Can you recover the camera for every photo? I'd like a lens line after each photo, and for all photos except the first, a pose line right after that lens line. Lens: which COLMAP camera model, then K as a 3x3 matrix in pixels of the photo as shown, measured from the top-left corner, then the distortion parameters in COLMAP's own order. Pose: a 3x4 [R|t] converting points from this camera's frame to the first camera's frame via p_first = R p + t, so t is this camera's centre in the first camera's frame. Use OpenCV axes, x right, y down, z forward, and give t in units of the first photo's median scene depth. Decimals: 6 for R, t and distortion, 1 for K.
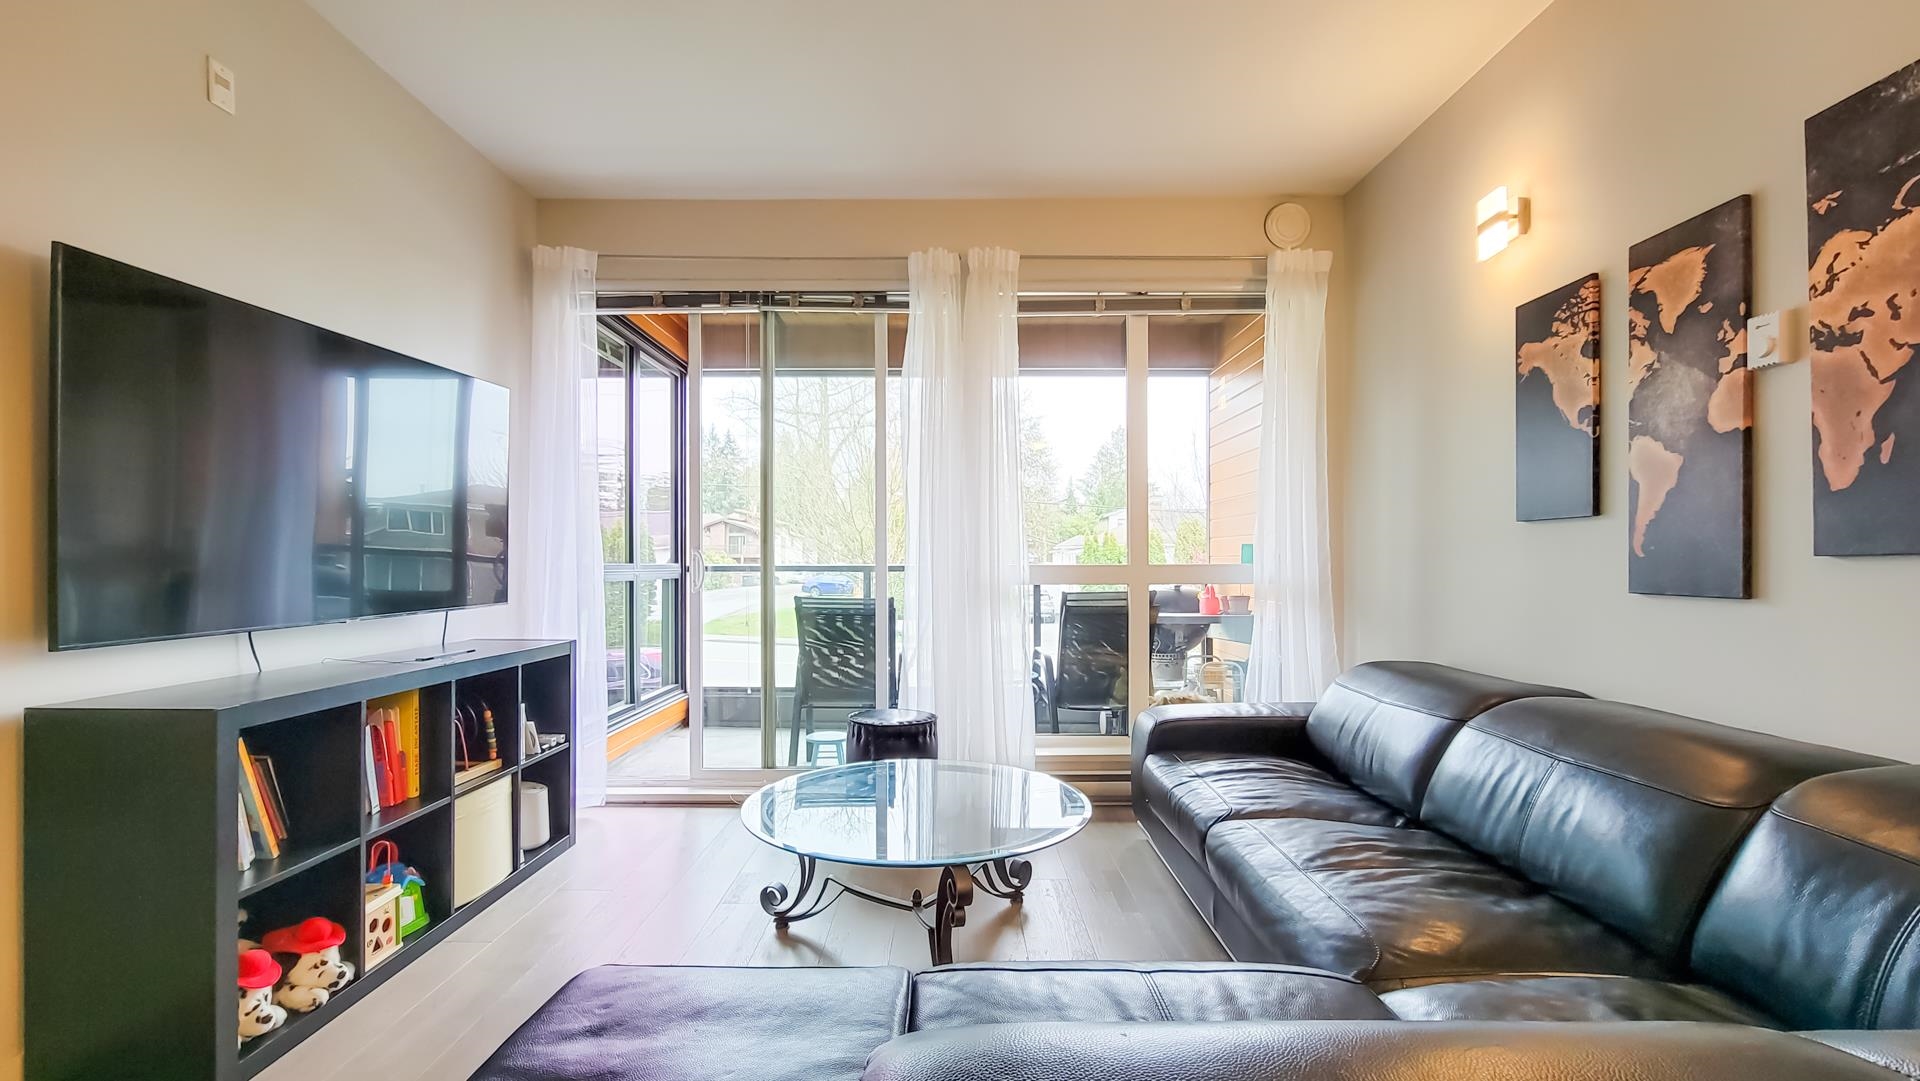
lens RADIAL K [[801.2, 0, 953.9], [0, 801.2, 556.2], [0, 0, 1]] dist [-0.001608, 0.001420]
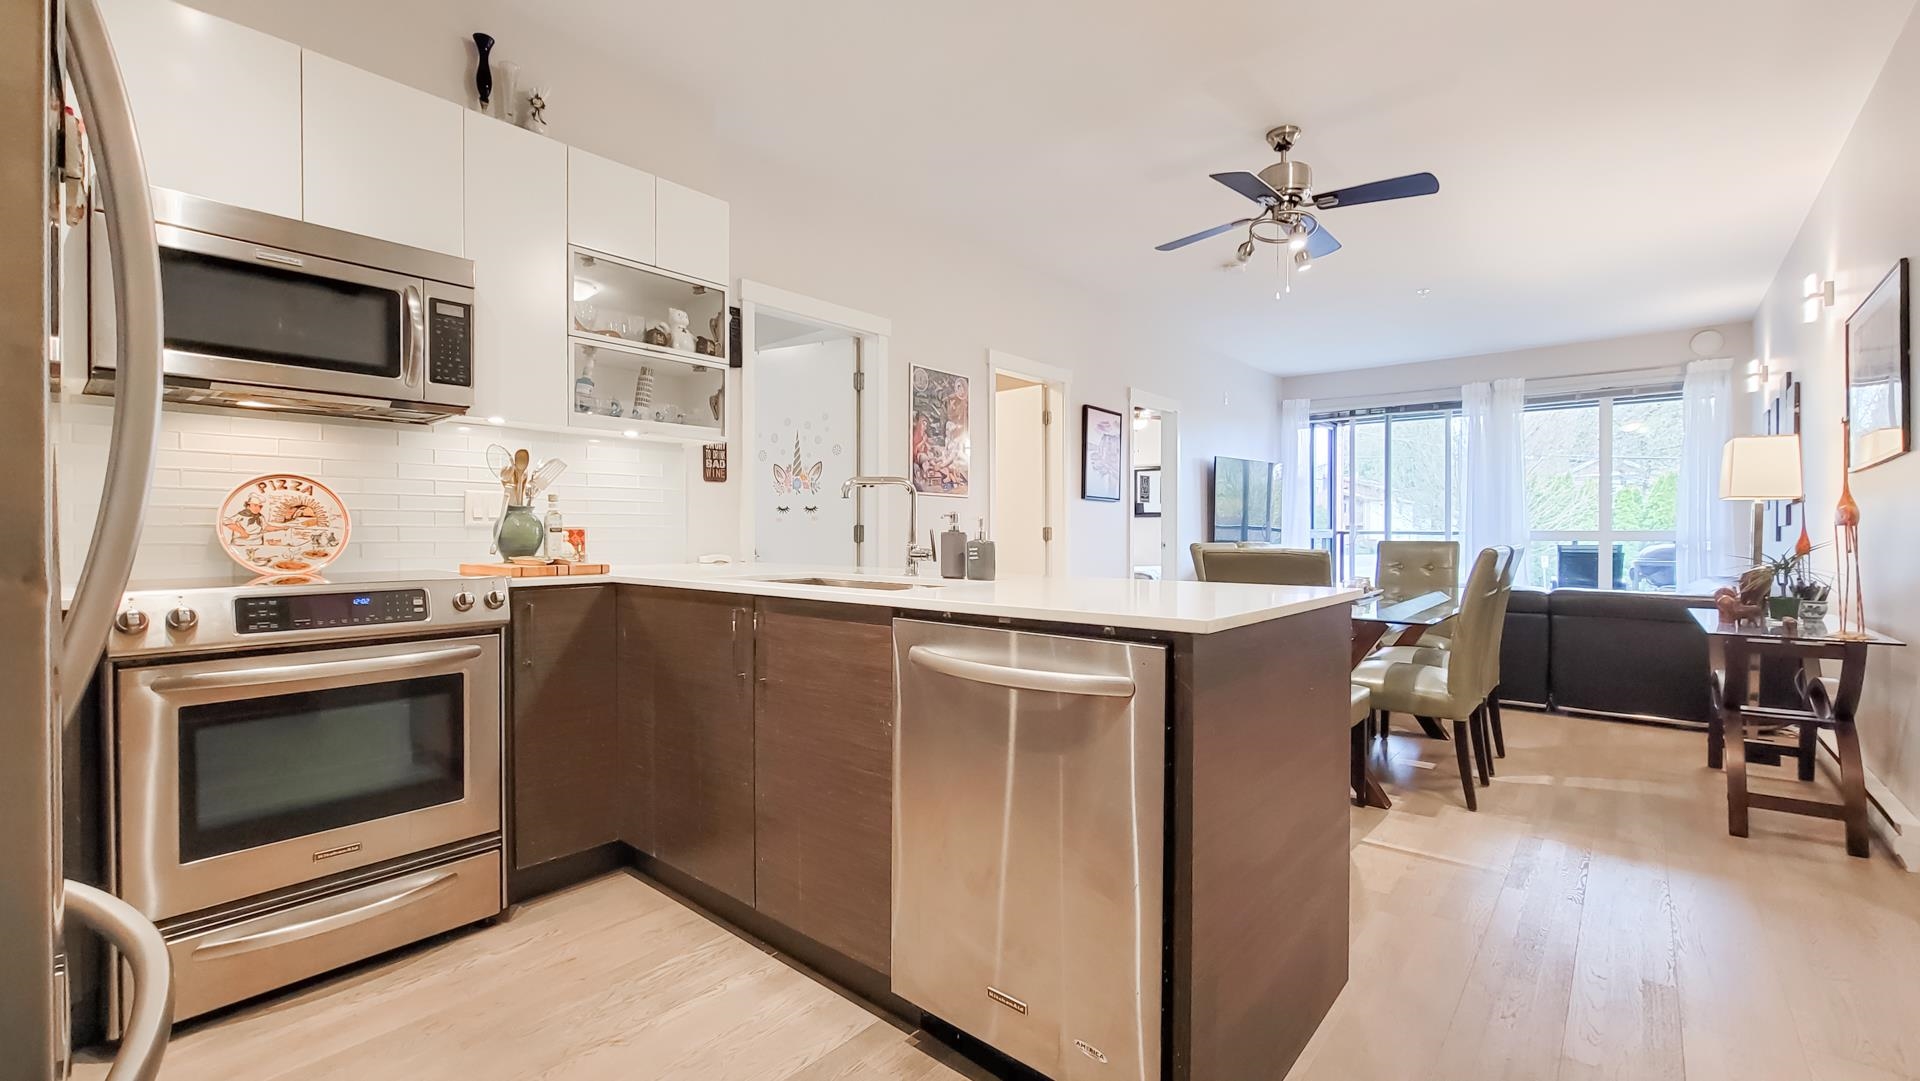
lens RADIAL K [[801.2, 0, 953.9], [0, 801.2, 536.2], [0, 0, 1]] dist [-0.001608, 0.001420]
pose [[0.758729, 0.006846, -0.651370, 0.363807], [0.003822, 0.999881, 0.014961, -0.010744], [0.651395, -0.013841, 0.758613, -1.777252]]
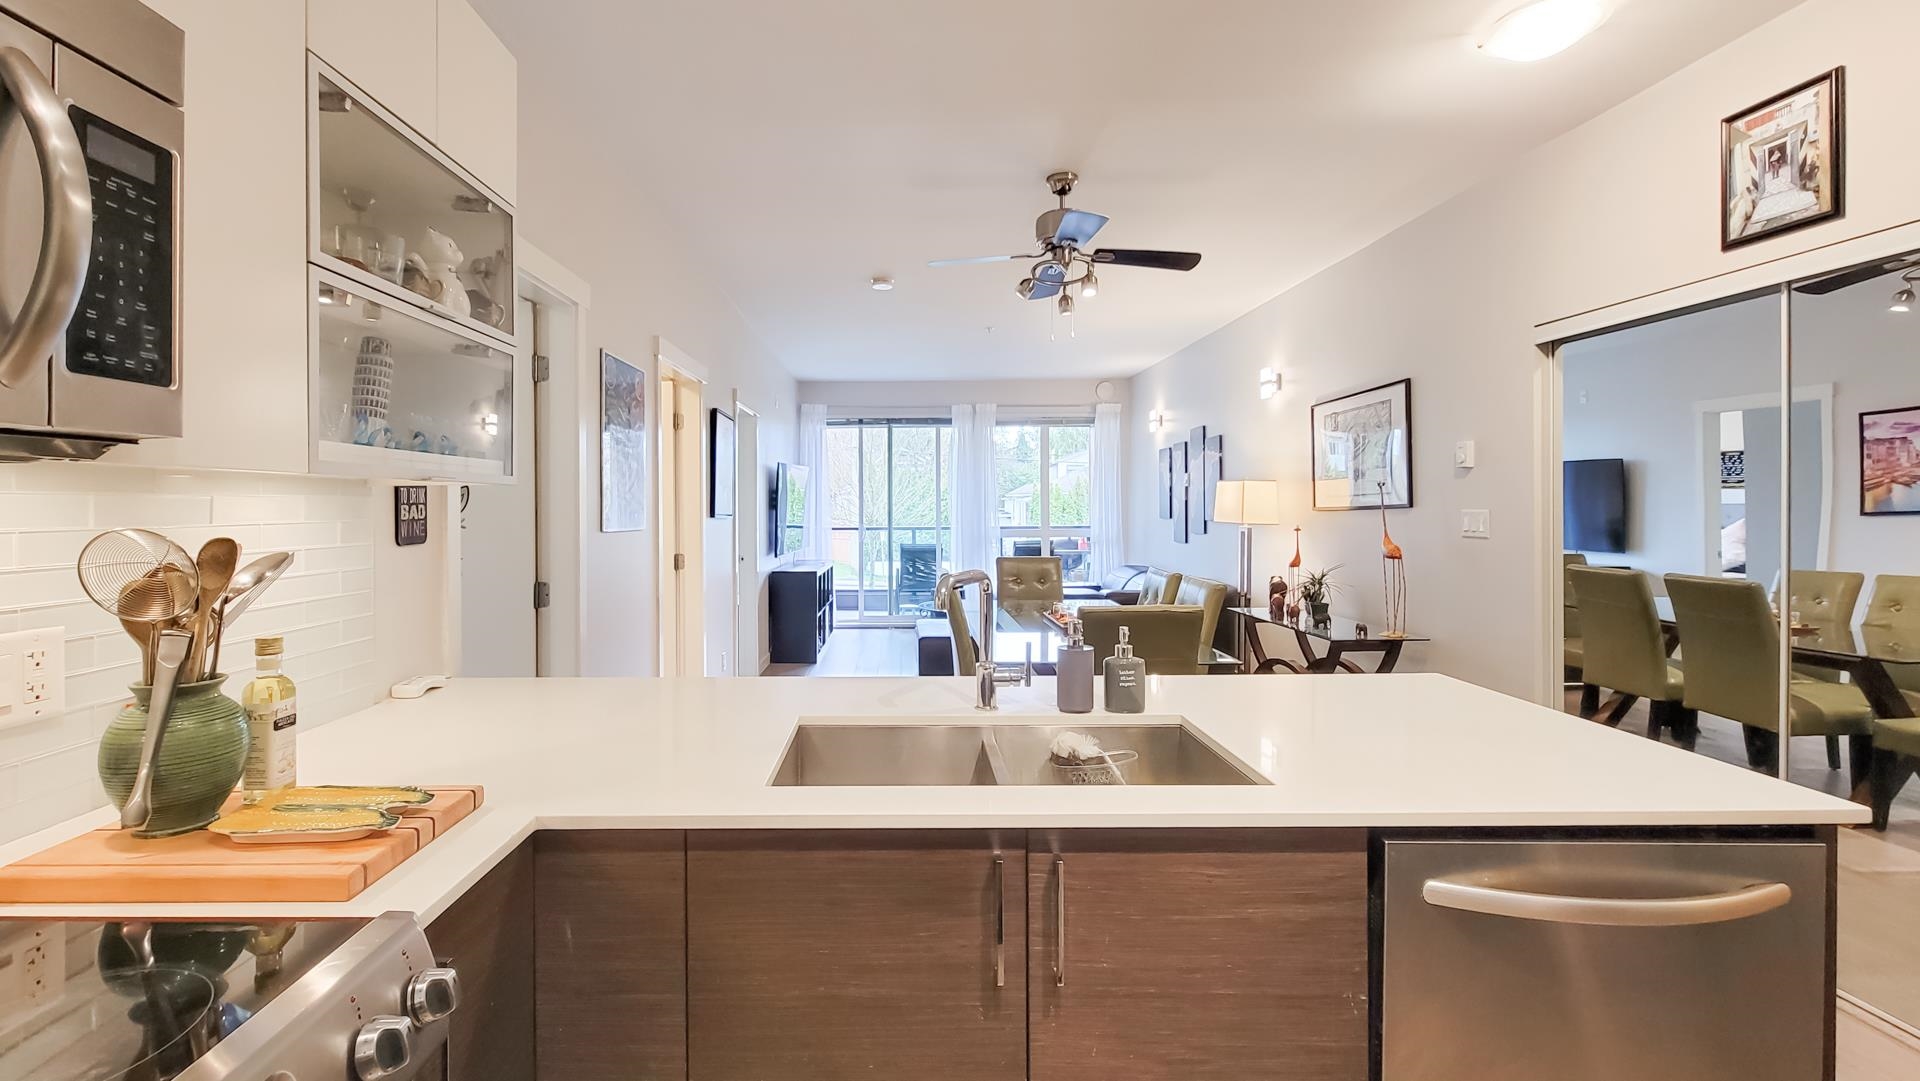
lens RADIAL K [[801.2, 0, 901.0], [0, 801.2, 511.2], [0, 0, 1]] dist [-0.001608, 0.001420]
pose [[0.999850, -0.006010, -0.016268, -0.208509], [0.006249, 0.999873, 0.014678, -0.100279], [0.016177, -0.014777, 0.999760, -1.758882]]
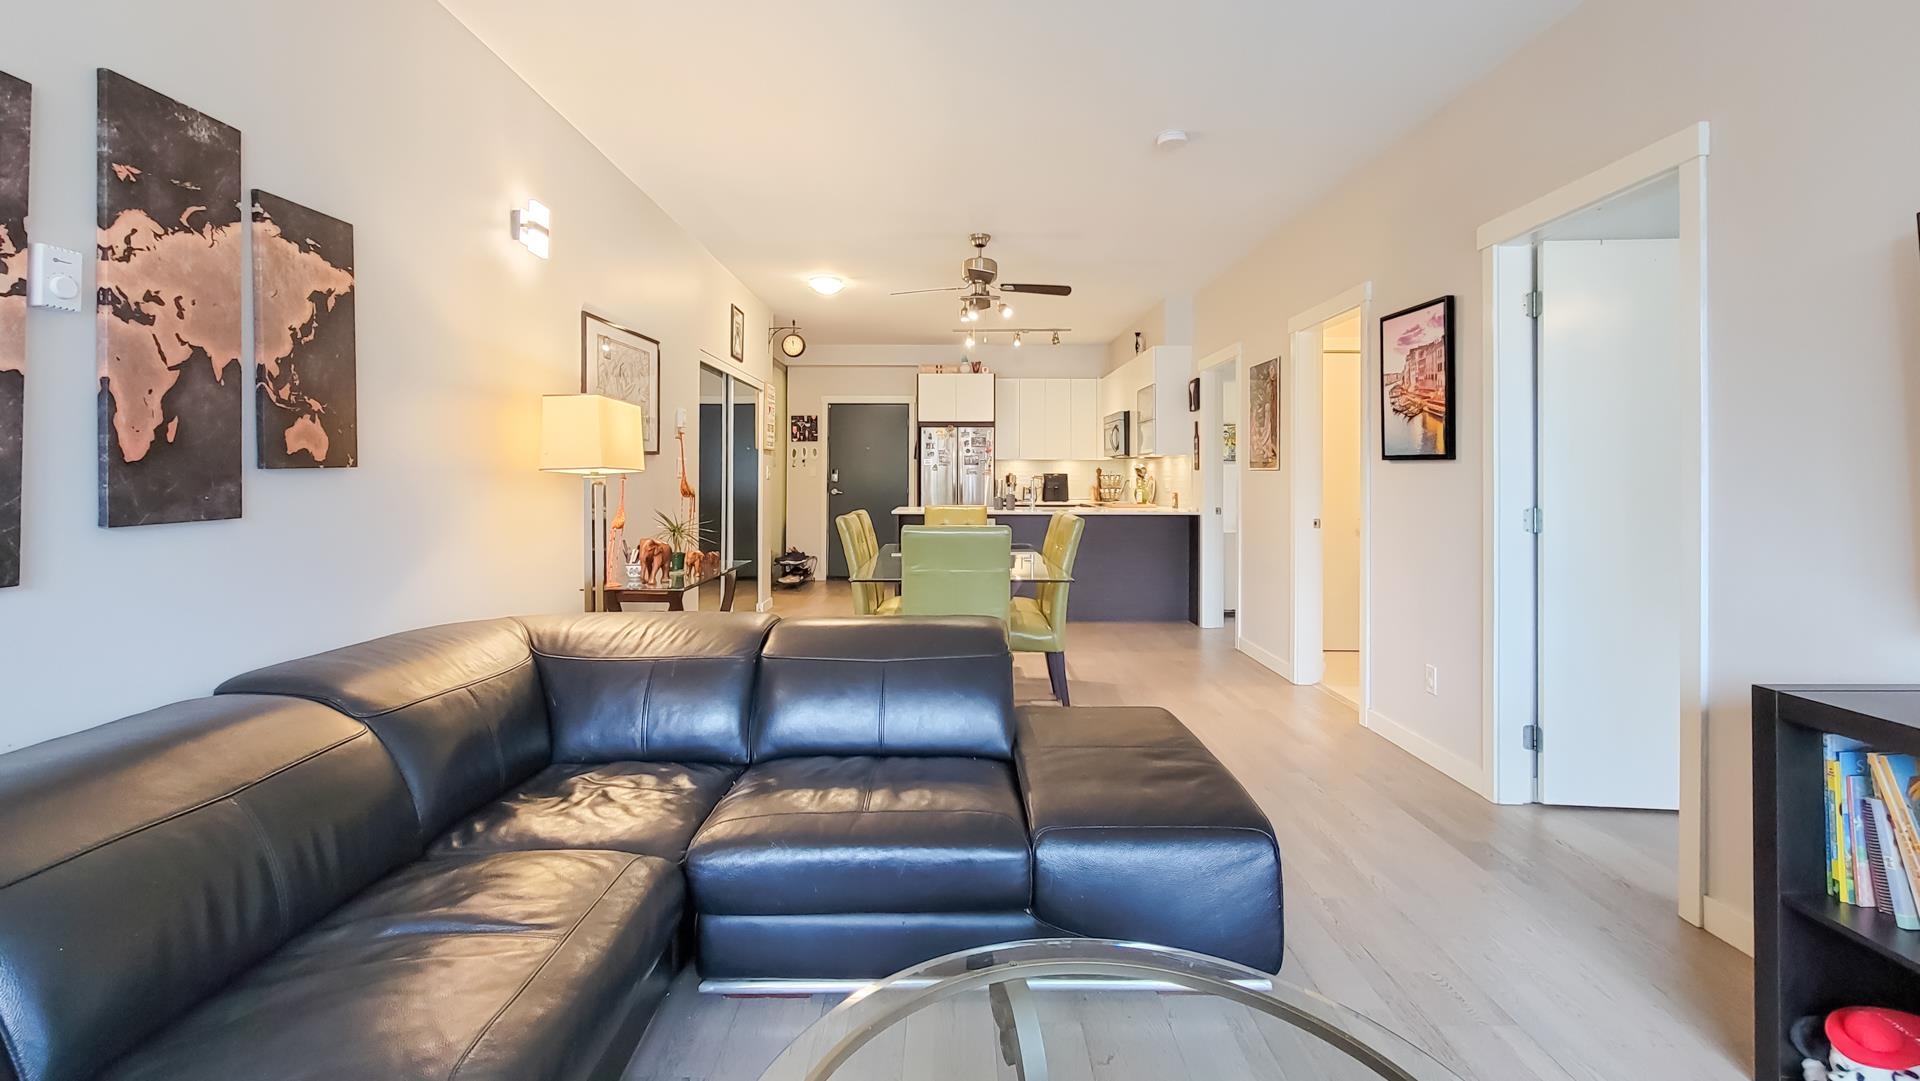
lens RADIAL K [[801.2, 0, 916.0], [0, 801.2, 471.8], [0, 0, 1]] dist [-0.001608, 0.001420]
pose [[-0.997892, -0.003348, 0.064811, 0.023328], [-0.004229, 0.999900, -0.013460, -0.031815], [-0.064760, -0.013705, -0.997807, 1.032962]]
